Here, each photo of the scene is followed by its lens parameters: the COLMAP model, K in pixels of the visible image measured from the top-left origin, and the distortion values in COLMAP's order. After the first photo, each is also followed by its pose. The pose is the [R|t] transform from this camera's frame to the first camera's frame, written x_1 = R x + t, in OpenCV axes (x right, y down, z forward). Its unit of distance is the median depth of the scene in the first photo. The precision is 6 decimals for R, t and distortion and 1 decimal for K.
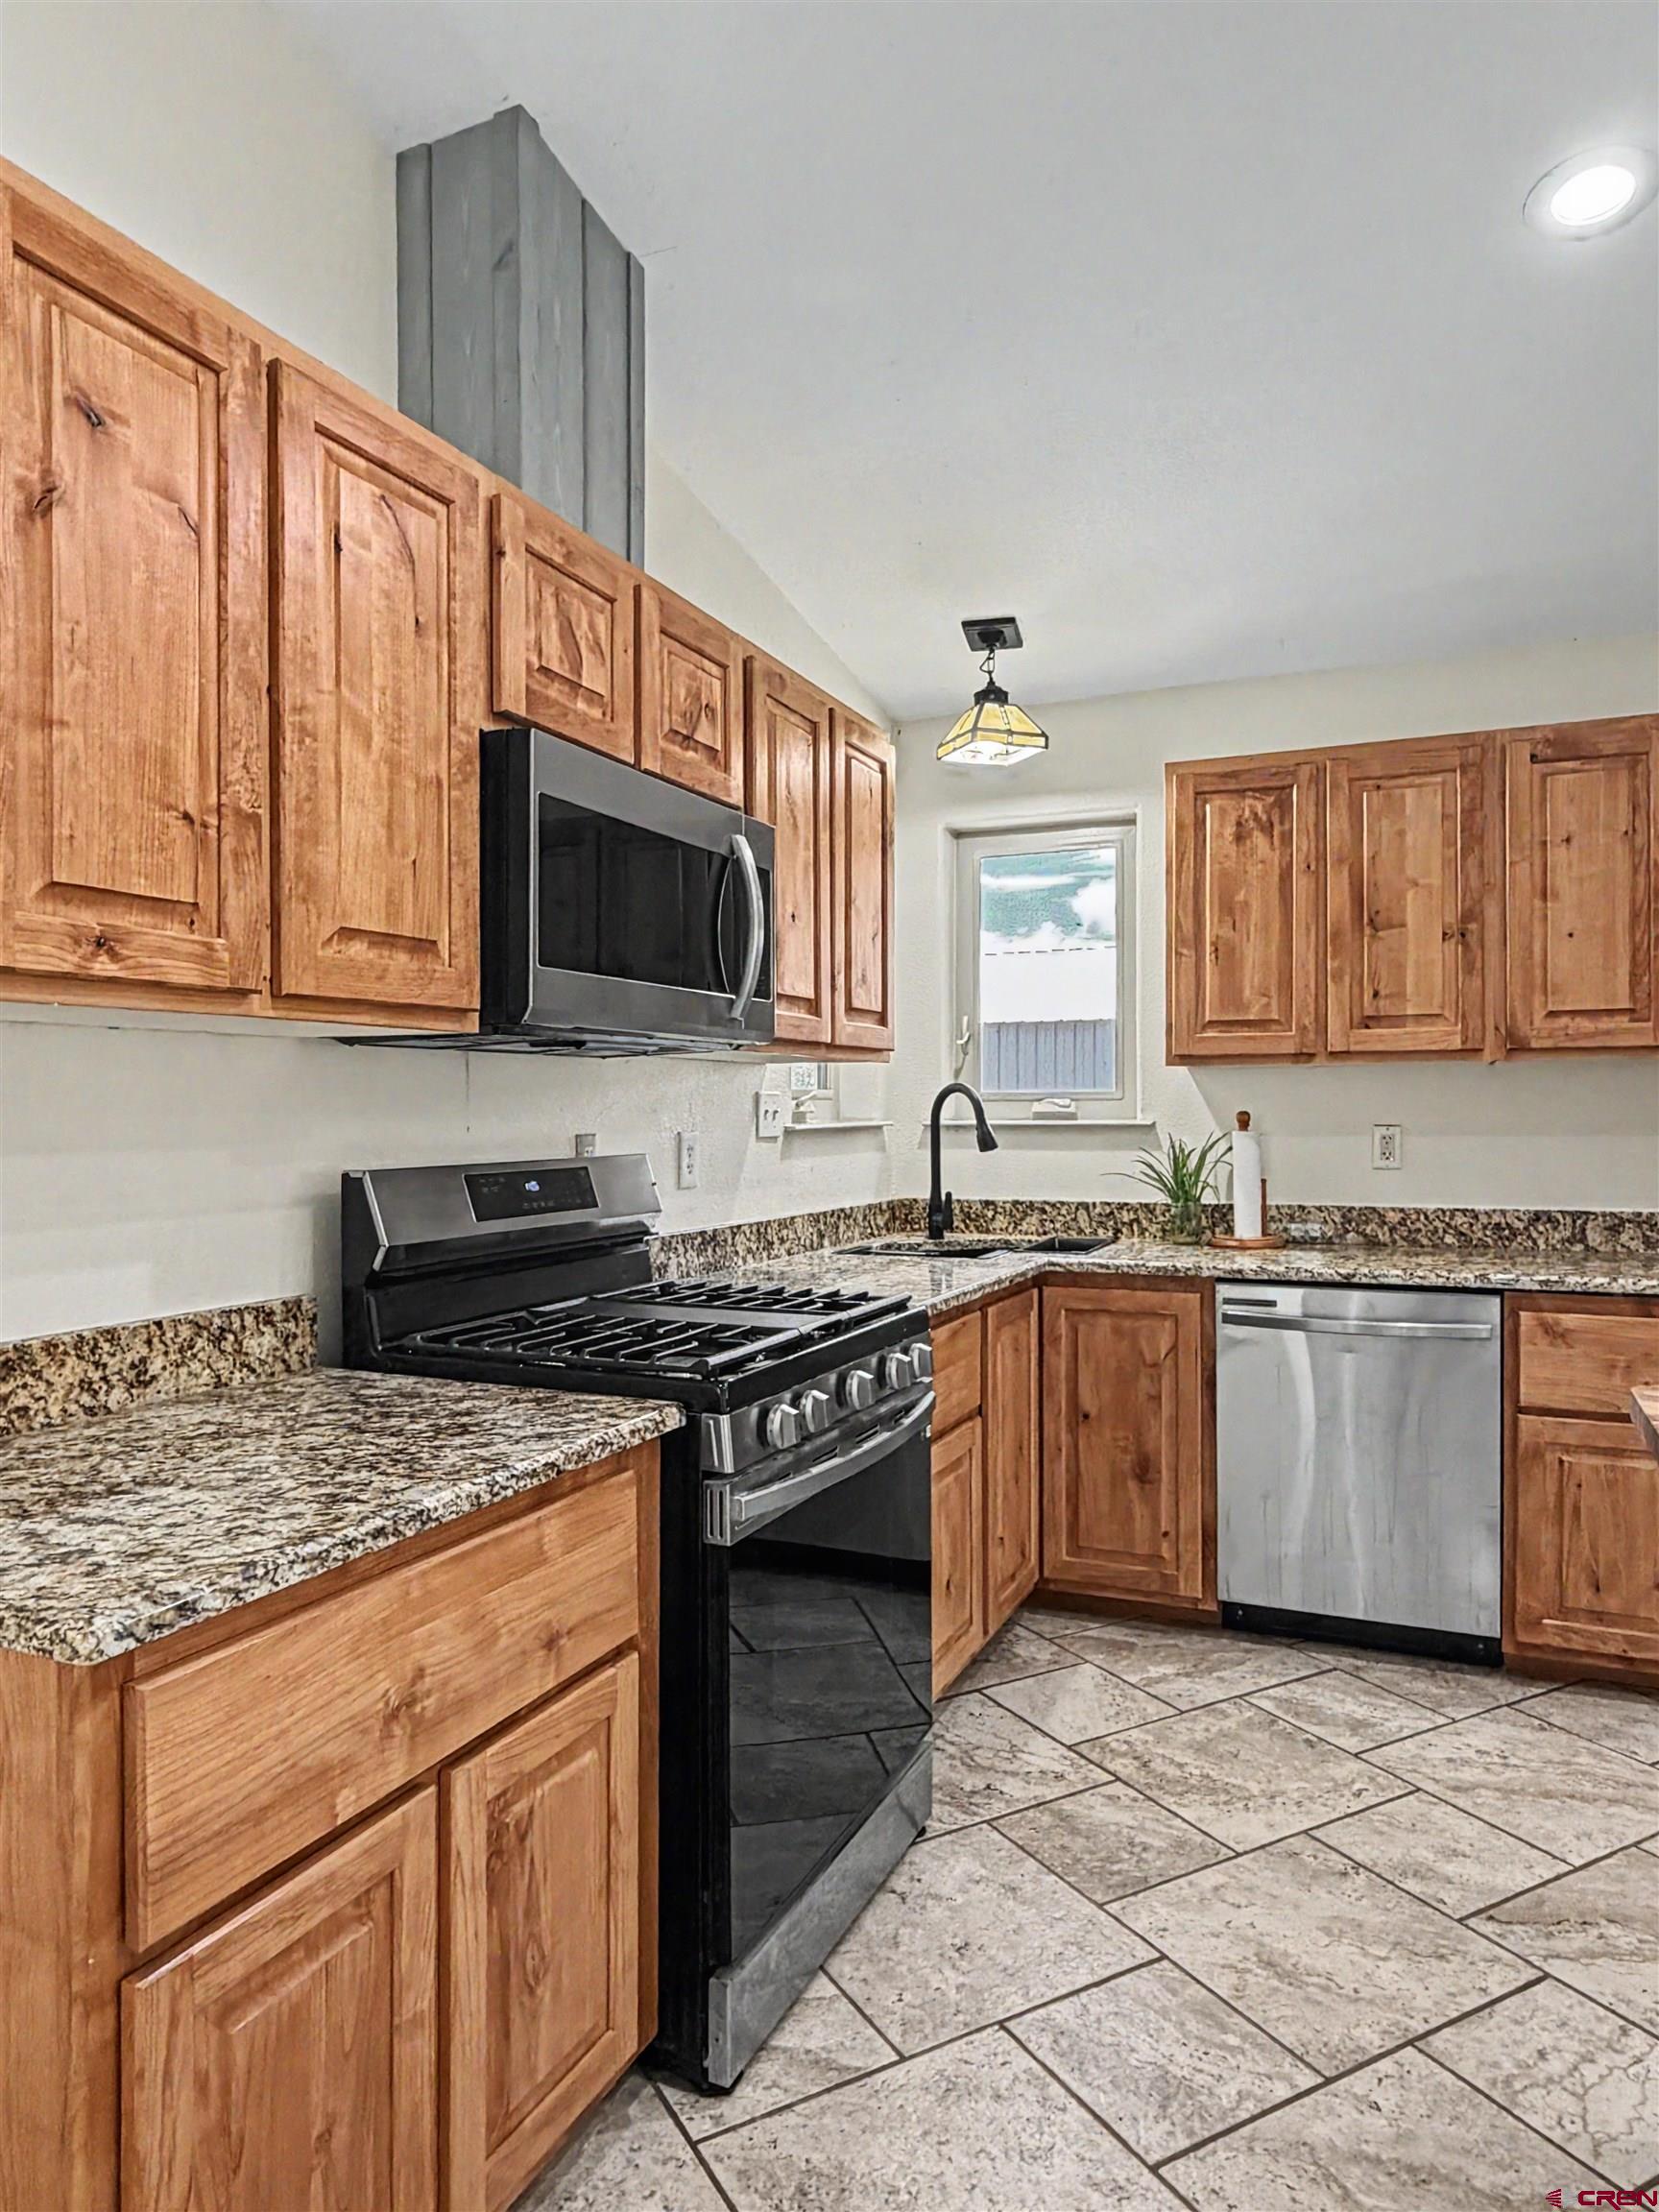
lens RADIAL K [[1417.4, 0, 829.5], [0, 1417.4, 1106.0], [0, 0, 1]] dist [-0.002432, 0.002101]
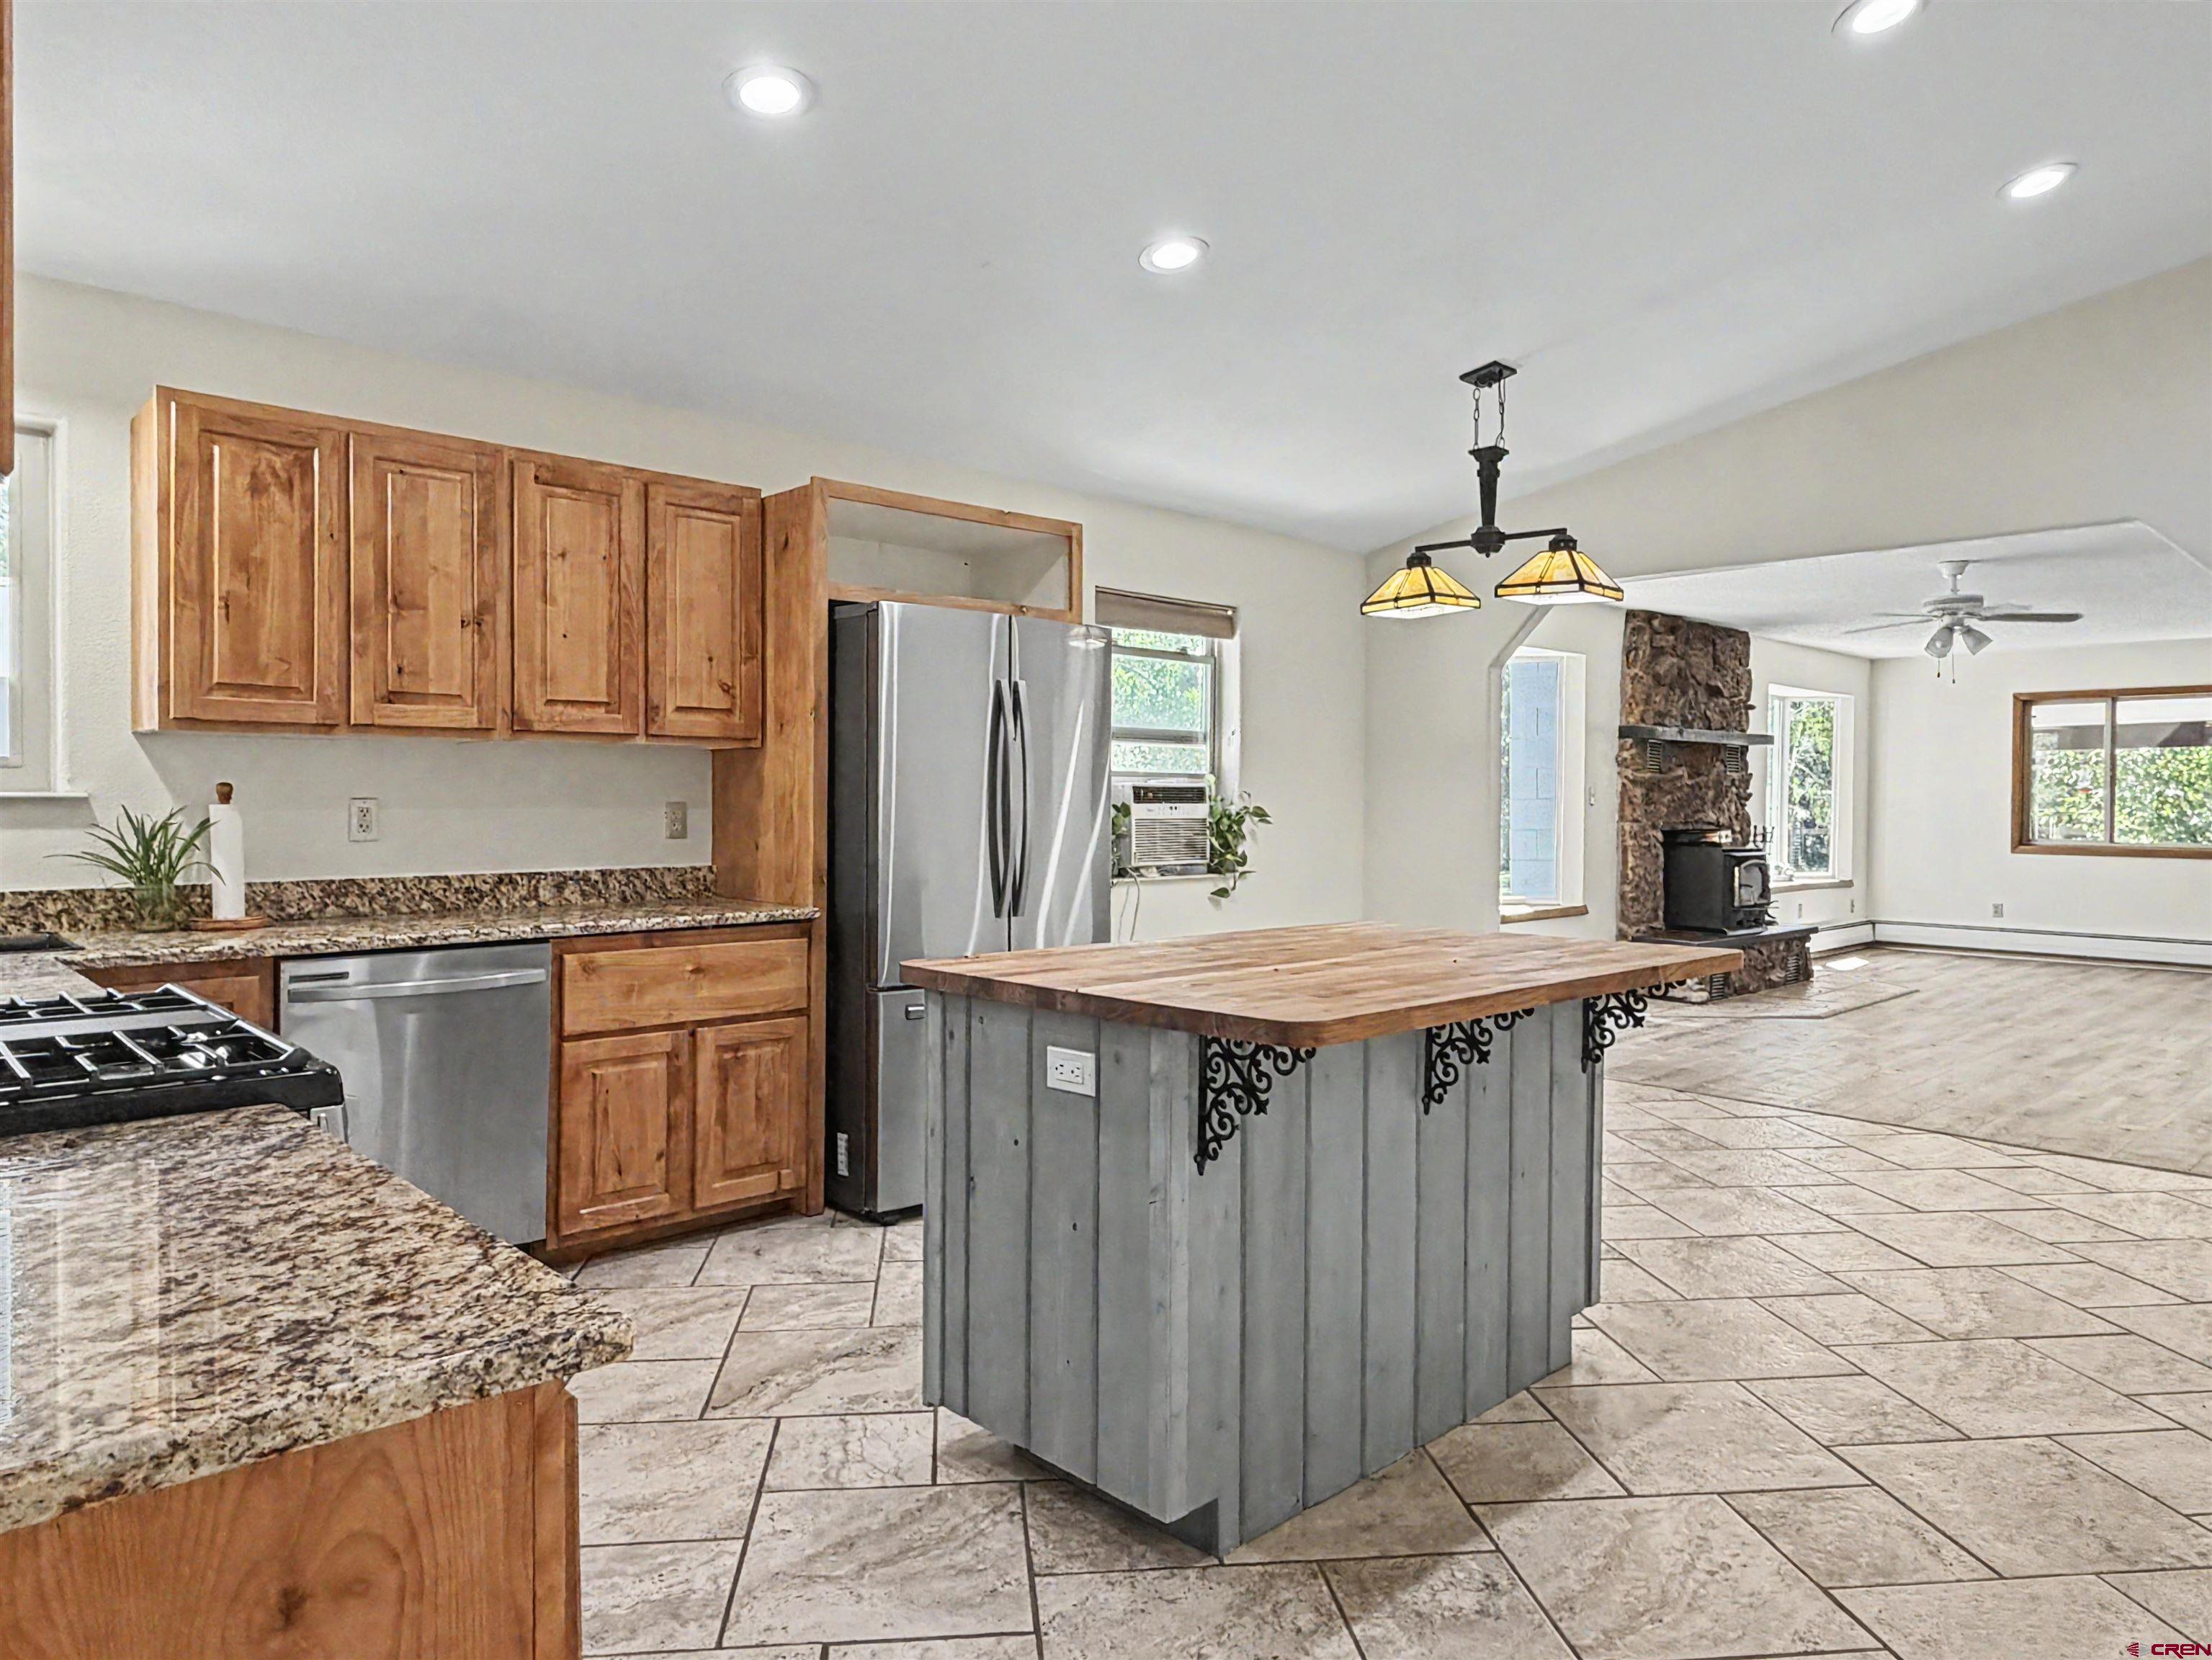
lens RADIAL K [[1417.5, 0, 1106.0], [0, 1417.5, 830.0], [0, 0, 1]] dist [-0.002432, 0.002101]
pose [[0.382549, -0.014893, 0.923815, -0.386988], [-0.005195, 0.999820, 0.018270, 0.016427], [-0.923921, -0.011788, 0.382403, 0.126286]]
